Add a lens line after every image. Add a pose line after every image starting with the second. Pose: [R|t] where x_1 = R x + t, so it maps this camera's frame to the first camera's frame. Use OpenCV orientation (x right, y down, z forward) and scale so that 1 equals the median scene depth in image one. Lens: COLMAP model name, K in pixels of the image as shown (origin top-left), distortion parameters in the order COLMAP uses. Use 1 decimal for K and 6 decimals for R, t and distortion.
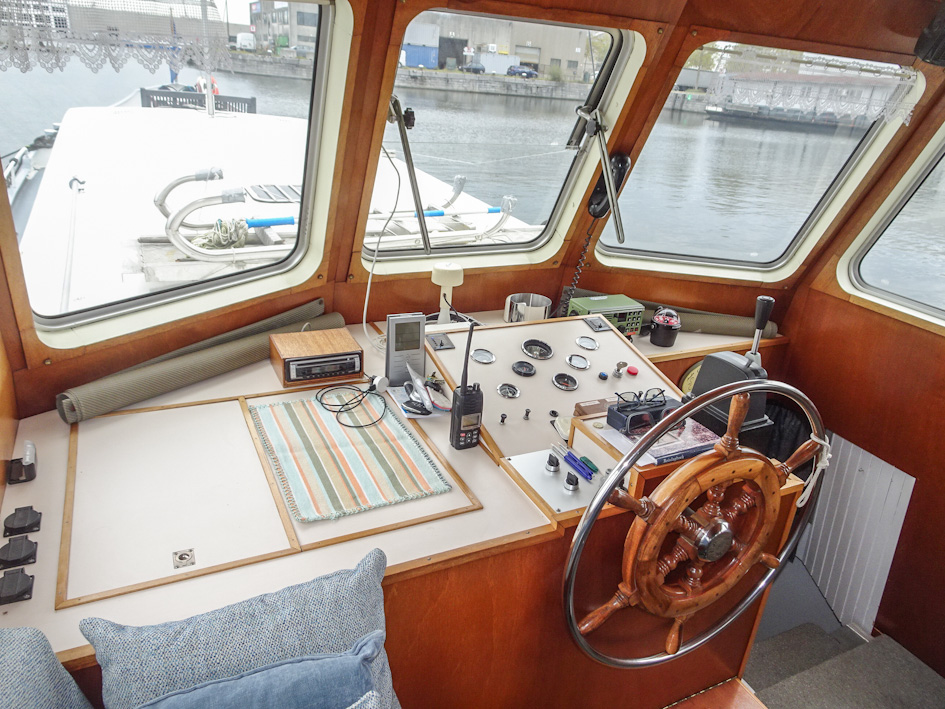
lens RADIAL K [[670.9, 0, 472.5], [0, 670.9, 354.5], [0, 0, 1]] dist [0.005312, -0.001825]
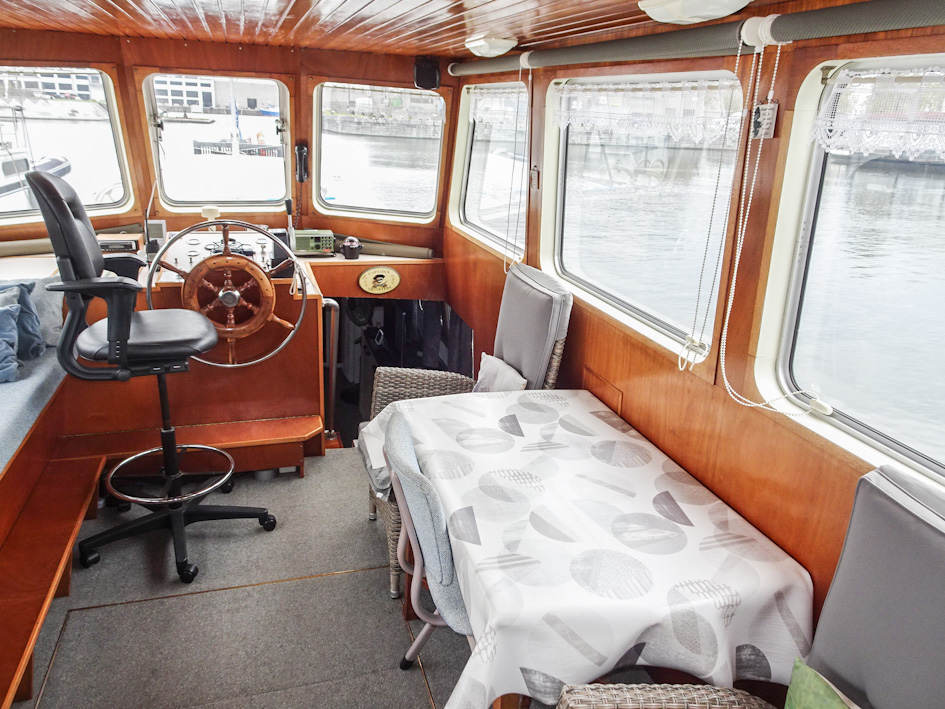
lens RADIAL K [[705.9, 0, 472.5], [0, 705.9, 354.5], [0, 0, 1]] dist [0.005388, 0.005083]
pose [[0.985382, 0.015175, -0.169682, 0.891268], [-0.030072, 0.995878, -0.085569, 0.365271], [0.167684, 0.089421, 0.981777, -0.654496]]
